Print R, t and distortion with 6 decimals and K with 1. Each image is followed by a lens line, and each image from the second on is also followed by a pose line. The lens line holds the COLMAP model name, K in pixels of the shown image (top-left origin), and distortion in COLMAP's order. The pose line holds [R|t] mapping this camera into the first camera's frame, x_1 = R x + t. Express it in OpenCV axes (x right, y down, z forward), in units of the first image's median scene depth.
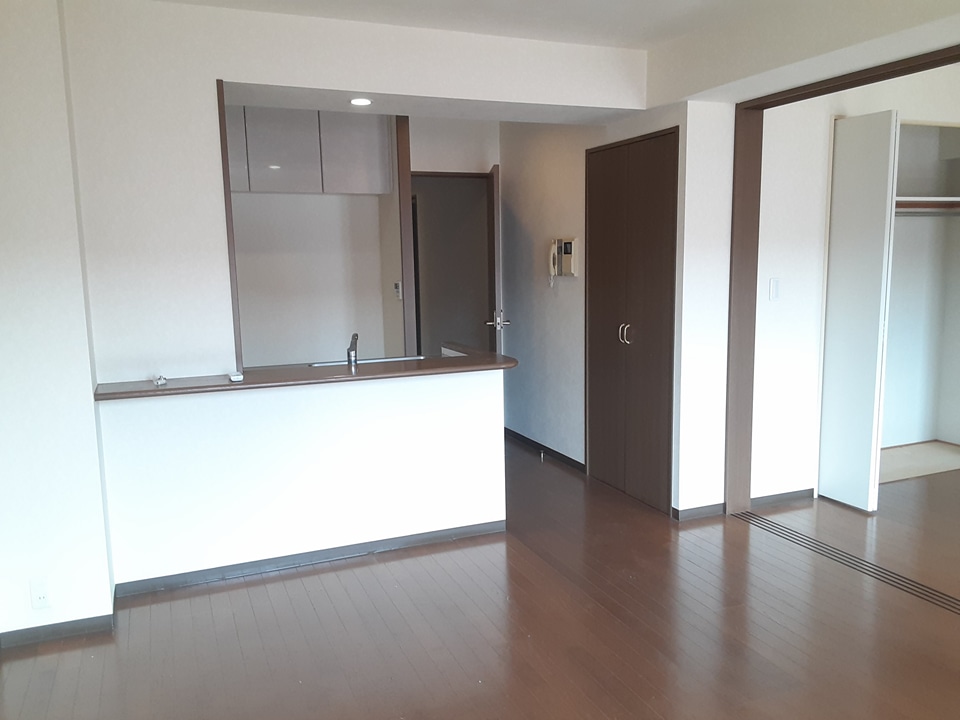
lens RADIAL K [[775.3, 0, 479.6], [0, 775.3, 371.6], [0, 0, 1]] dist [0.046017, -0.002992]
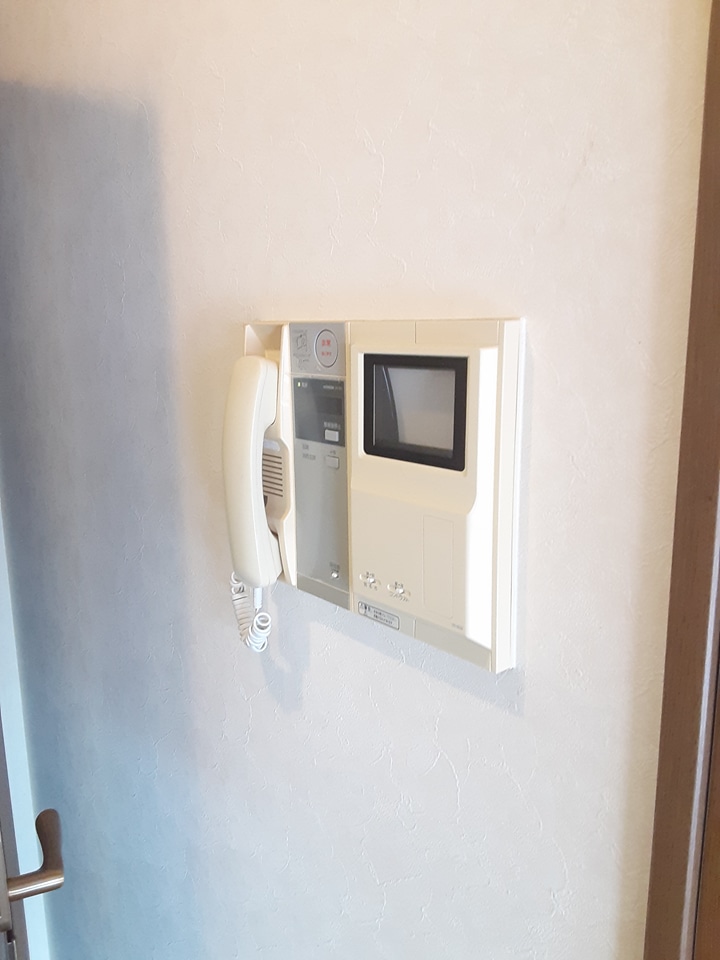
lens RADIAL K [[776.1, 0, 360.0], [0, 776.1, 480.0], [0, 0, 1]] dist [0.096917, -0.138265]
pose [[0.951755, -0.065152, 0.299862, 0.069653], [0.048050, 0.996788, 0.064064, -0.150527], [-0.303073, -0.046565, 0.951829, 0.863129]]
